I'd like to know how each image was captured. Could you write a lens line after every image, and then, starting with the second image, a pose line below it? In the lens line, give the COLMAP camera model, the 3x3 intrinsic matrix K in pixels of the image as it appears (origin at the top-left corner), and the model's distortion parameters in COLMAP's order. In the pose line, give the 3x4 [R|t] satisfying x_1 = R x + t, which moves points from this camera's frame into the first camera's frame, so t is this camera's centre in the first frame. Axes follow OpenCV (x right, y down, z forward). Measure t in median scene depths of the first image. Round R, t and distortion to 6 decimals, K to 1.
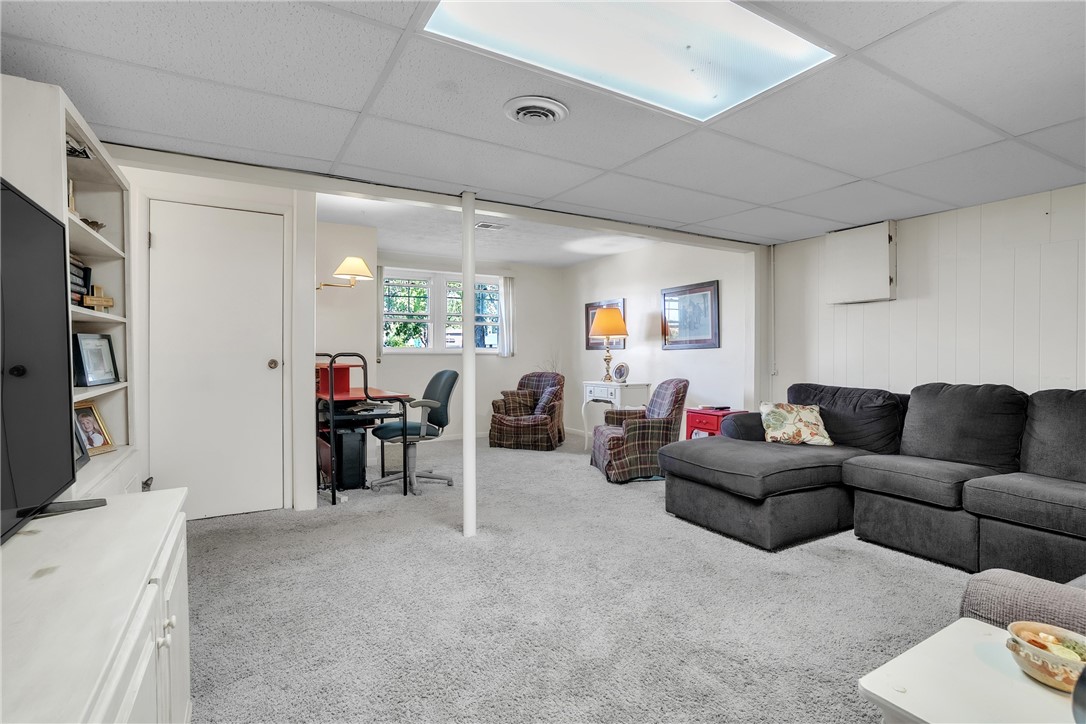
lens RADIAL K [[523.3, 0, 543.0], [0, 523.3, 362.0], [0, 0, 1]] dist [-0.047544, 0.000110]
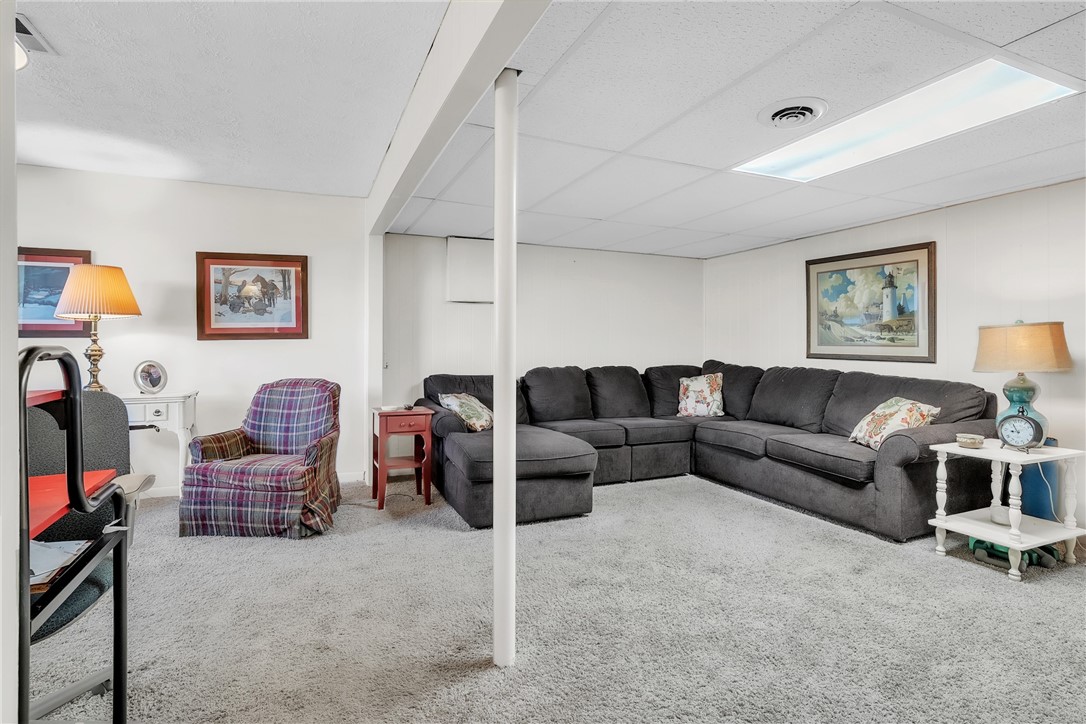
lens RADIAL K [[536.5, 0, 534.5], [0, 536.5, 345.5], [0, 0, 1]] dist [-0.050253, 0.024138]
pose [[0.113098, 0.001160, 0.993583, -0.529594], [0.010688, 0.999940, -0.002384, -0.012806], [-0.993526, 0.010889, 0.113078, 0.645458]]
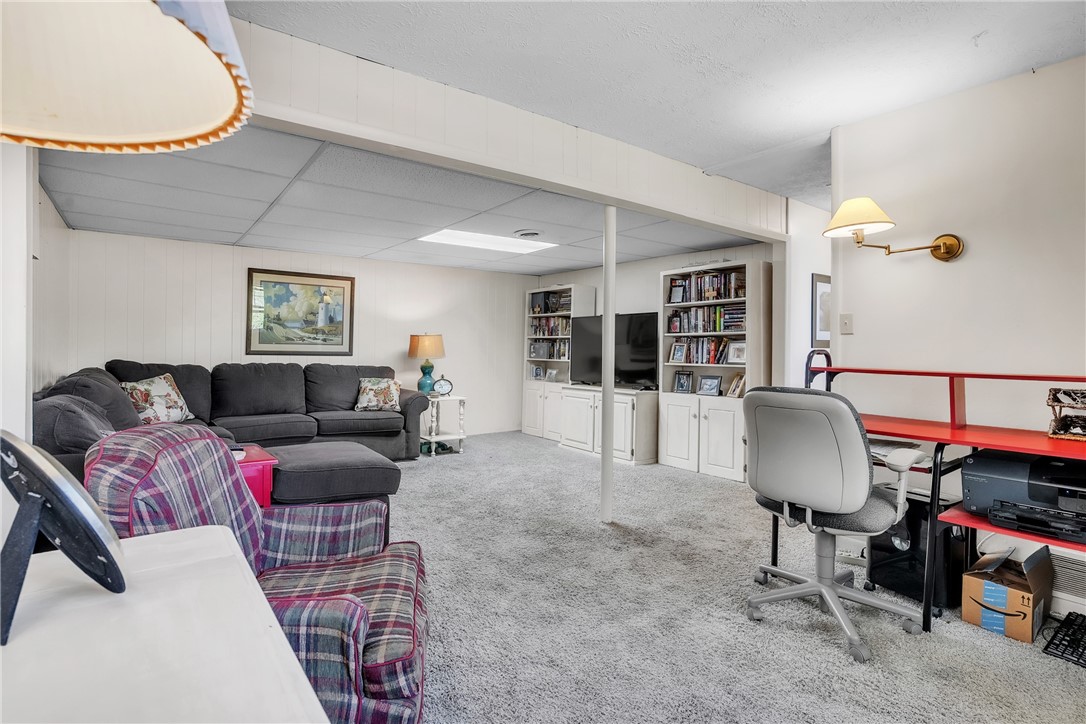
lens RADIAL K [[523.3, 0, 543.0], [0, 523.3, 362.0], [0, 0, 1]] dist [-0.047544, 0.000110]
pose [[-0.991085, -0.005003, -0.133141, 0.086380], [-0.010136, 0.999230, 0.037901, -0.018274], [0.132848, 0.038913, -0.990372, 1.456105]]
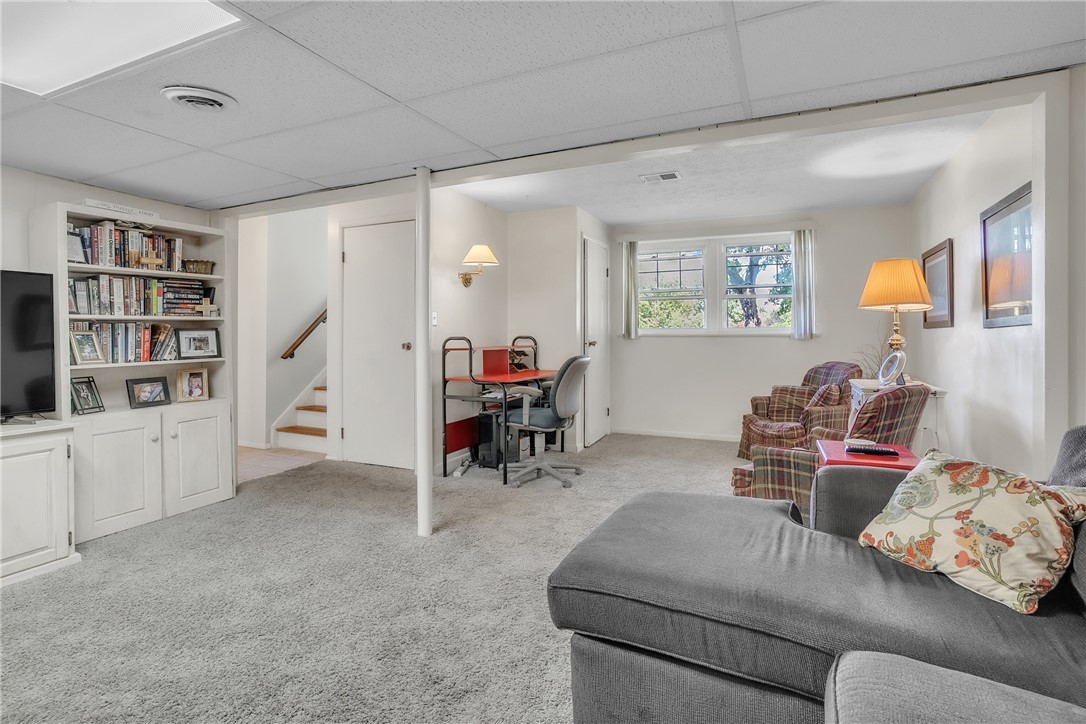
lens RADIAL K [[536.5, 0, 534.5], [0, 536.5, 345.5], [0, 0, 1]] dist [-0.050253, 0.024138]
pose [[0.571927, 0.013749, -0.820189, 0.537682], [-0.007036, 0.999905, 0.011855, -0.012771], [0.820274, -0.001009, 0.571970, 0.440288]]
